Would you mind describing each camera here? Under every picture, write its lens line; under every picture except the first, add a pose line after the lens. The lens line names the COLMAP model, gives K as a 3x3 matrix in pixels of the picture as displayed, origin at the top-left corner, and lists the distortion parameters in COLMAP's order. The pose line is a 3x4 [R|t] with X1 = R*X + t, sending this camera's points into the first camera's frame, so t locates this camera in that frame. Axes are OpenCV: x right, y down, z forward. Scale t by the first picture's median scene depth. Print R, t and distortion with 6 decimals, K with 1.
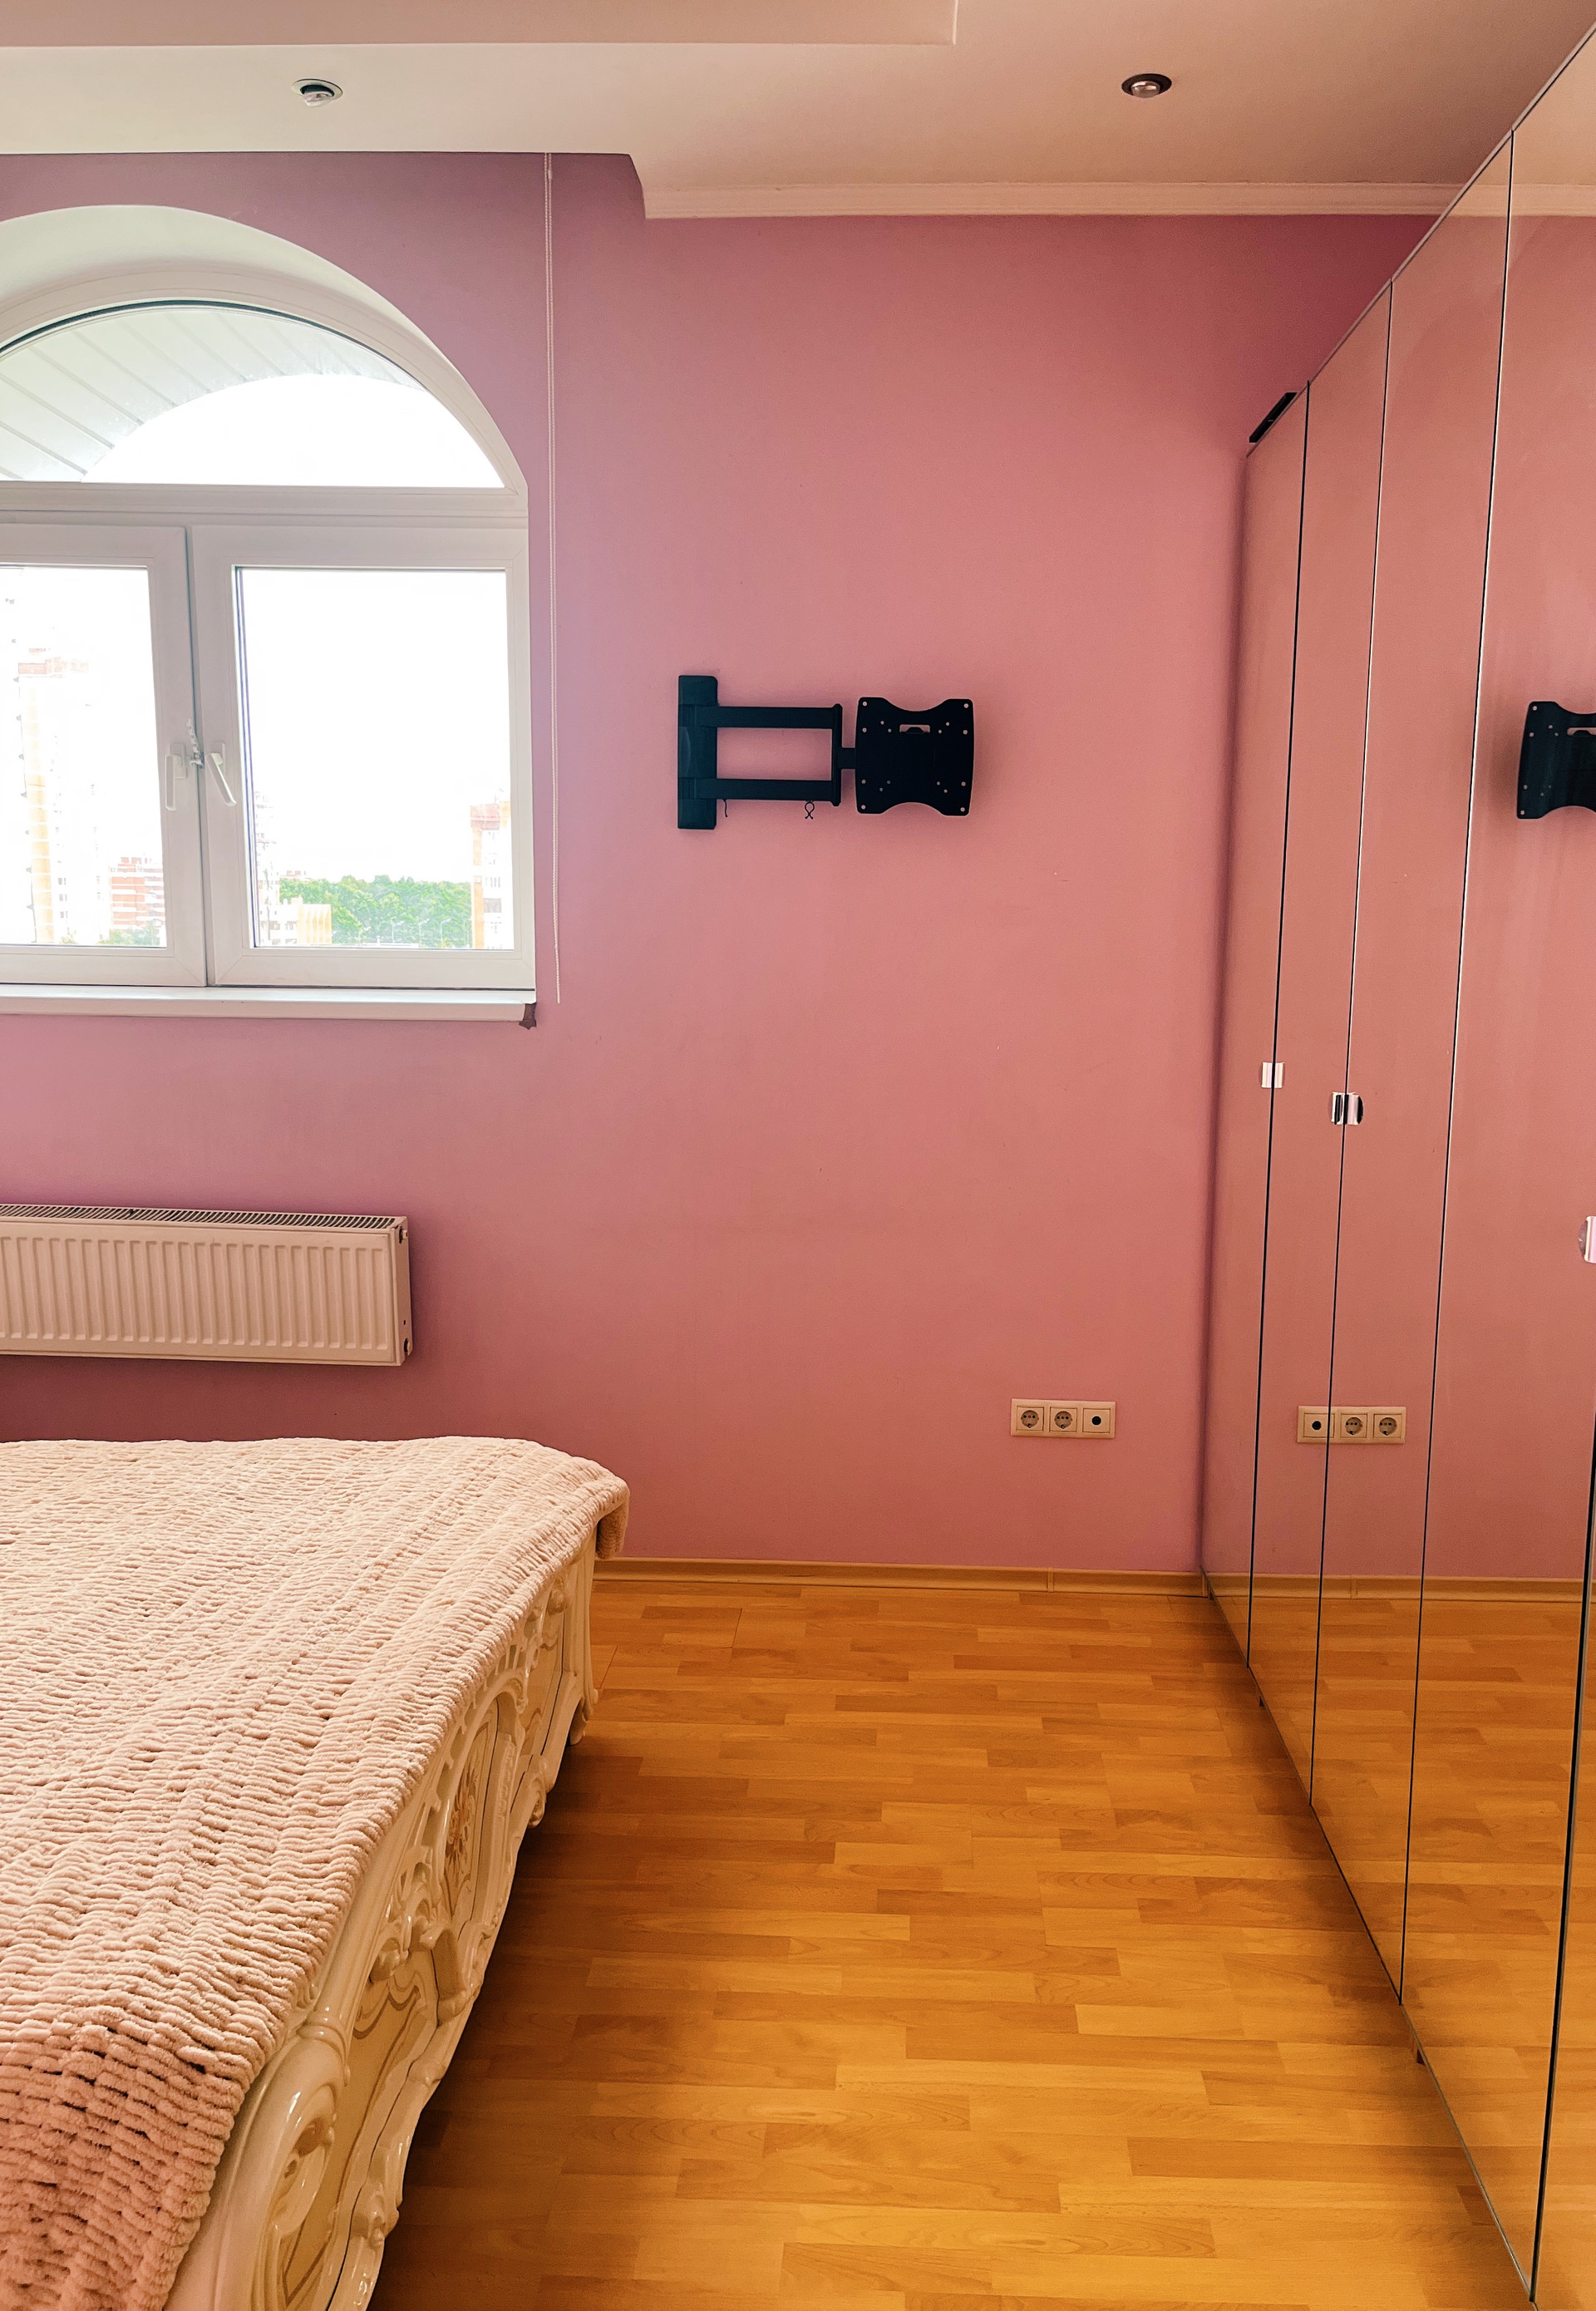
lens RADIAL K [[1744.5, 0, 798.0], [0, 1744.5, 1192.7], [0, 0, 1]] dist [0.097780, -0.151489]
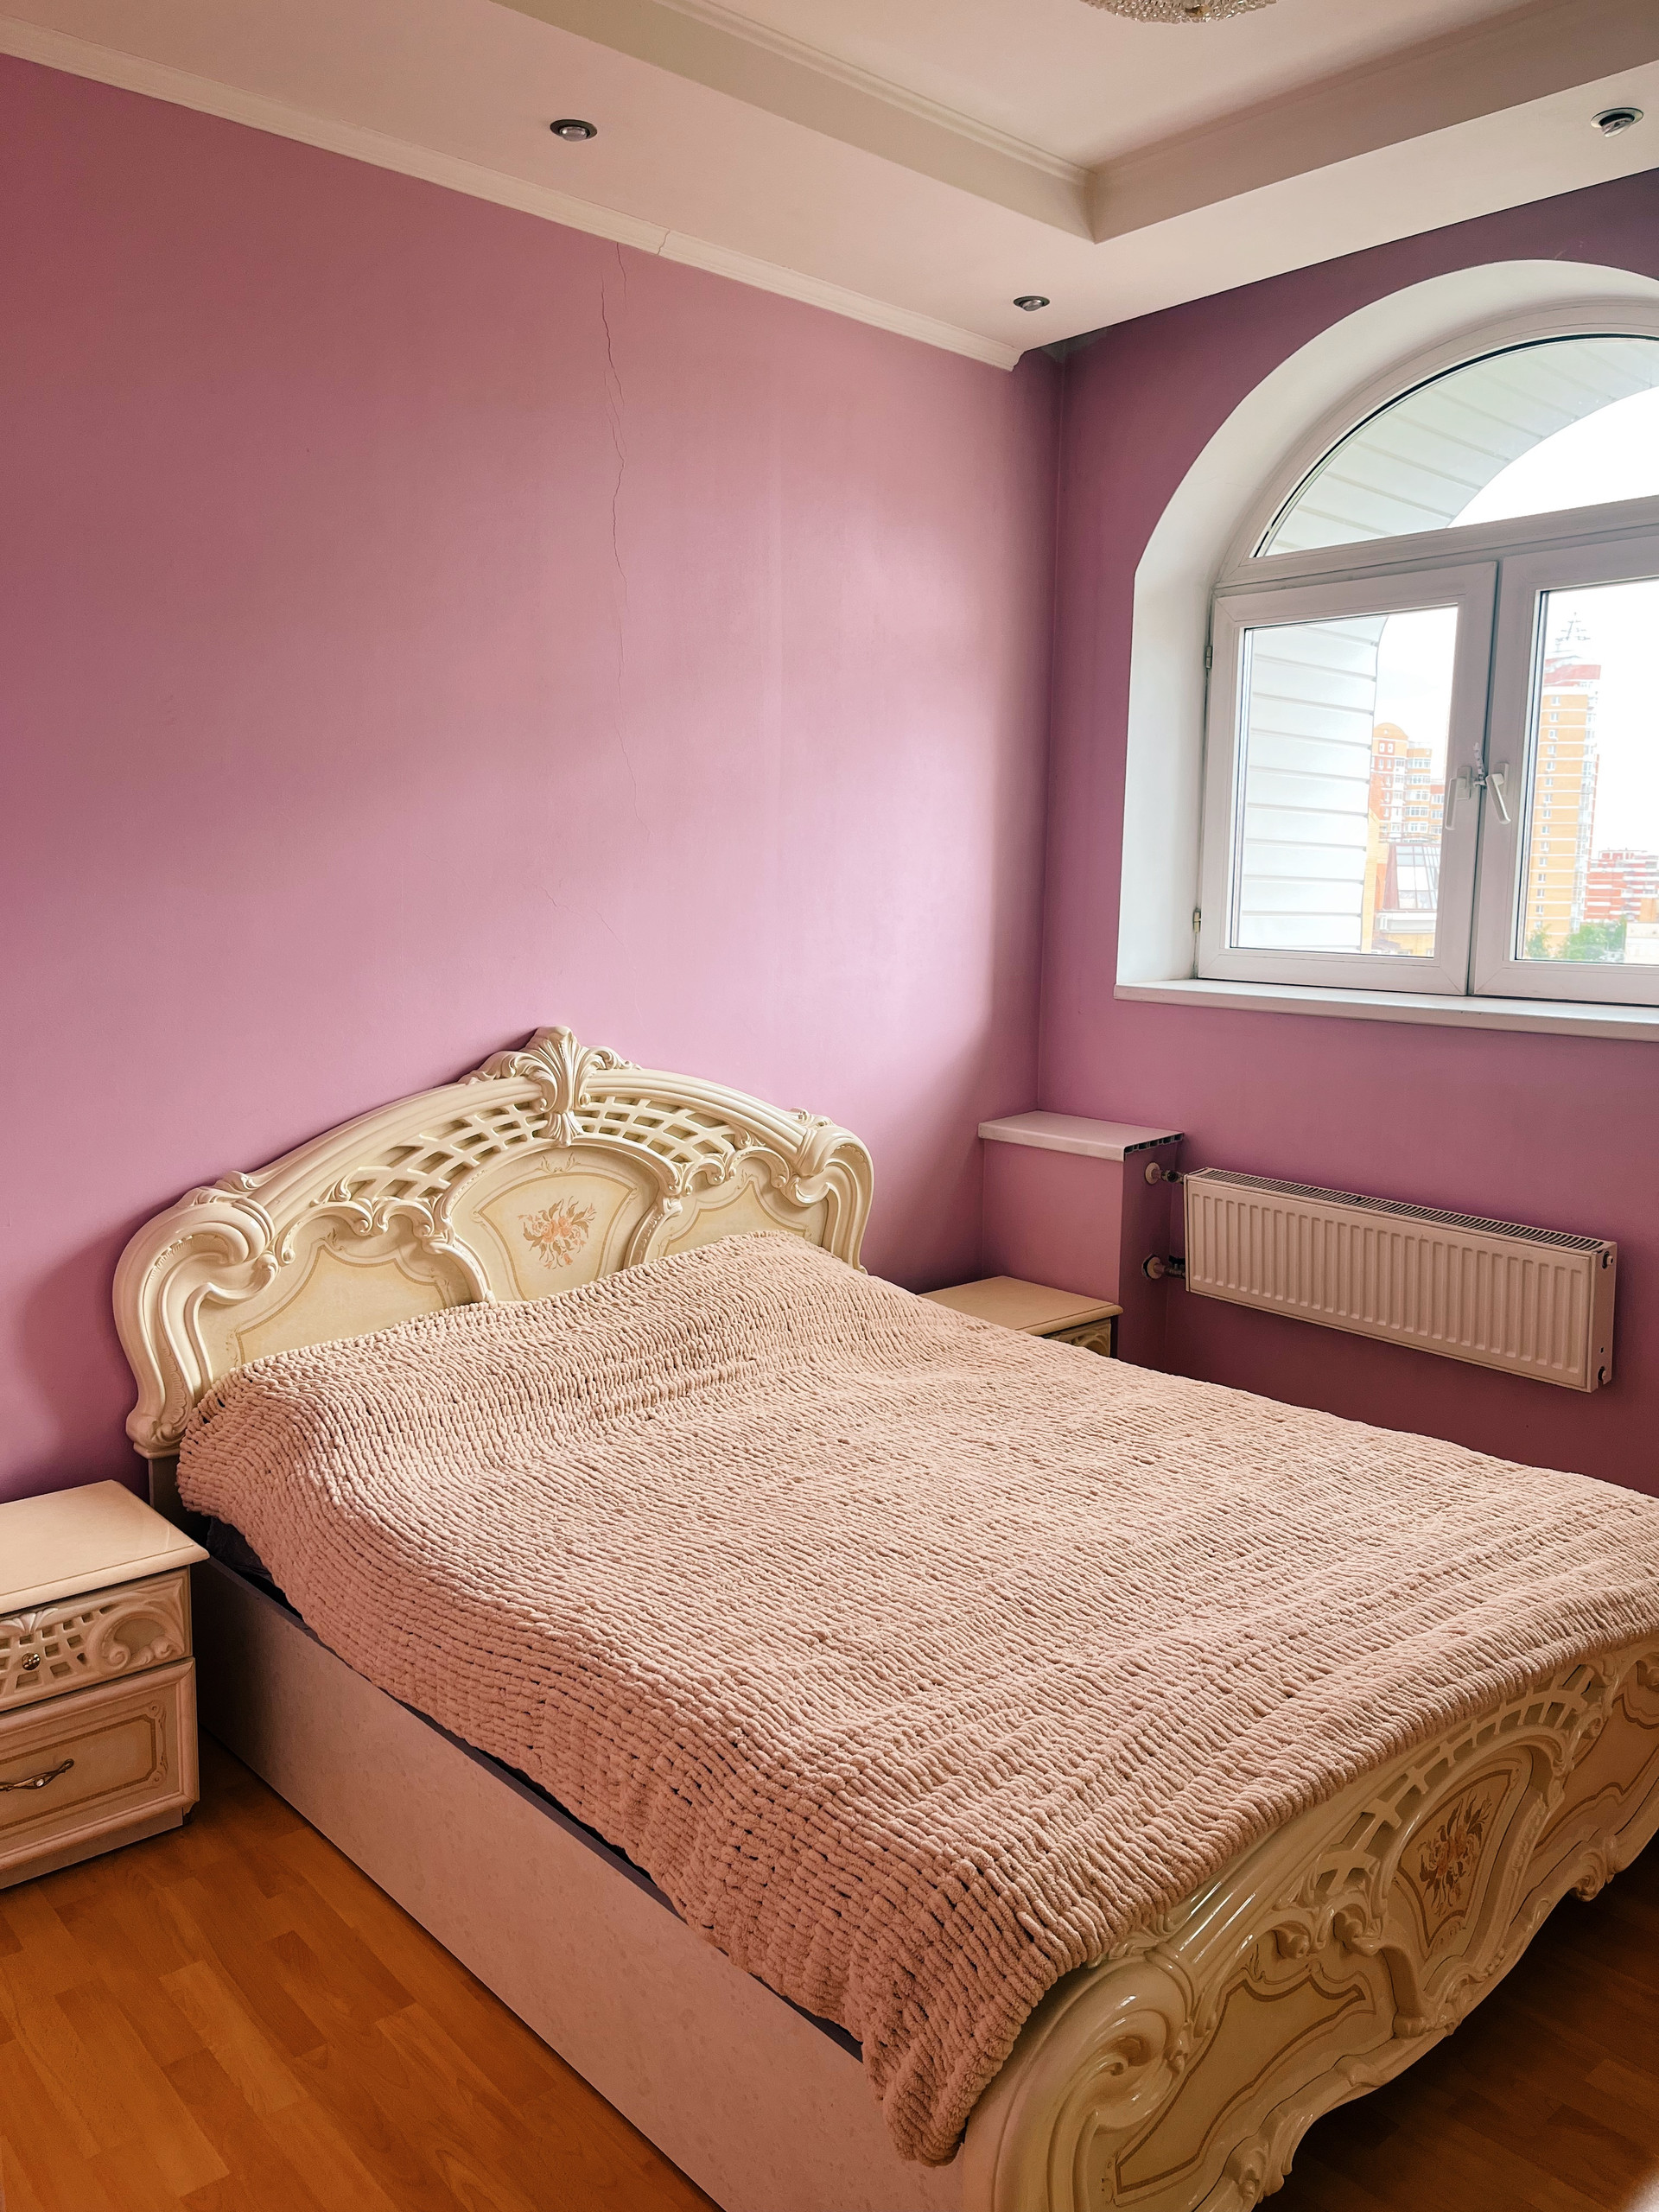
lens RADIAL K [[1652.5, 0, 826.7], [0, 1652.5, 1138.8], [0, 0, 1]] dist [0.088782, -0.121287]
pose [[0.682407, 0.106045, -0.723239, 0.248000], [-0.117686, 0.992452, 0.034476, -0.040650], [0.721436, 0.061589, 0.689737, 0.082058]]
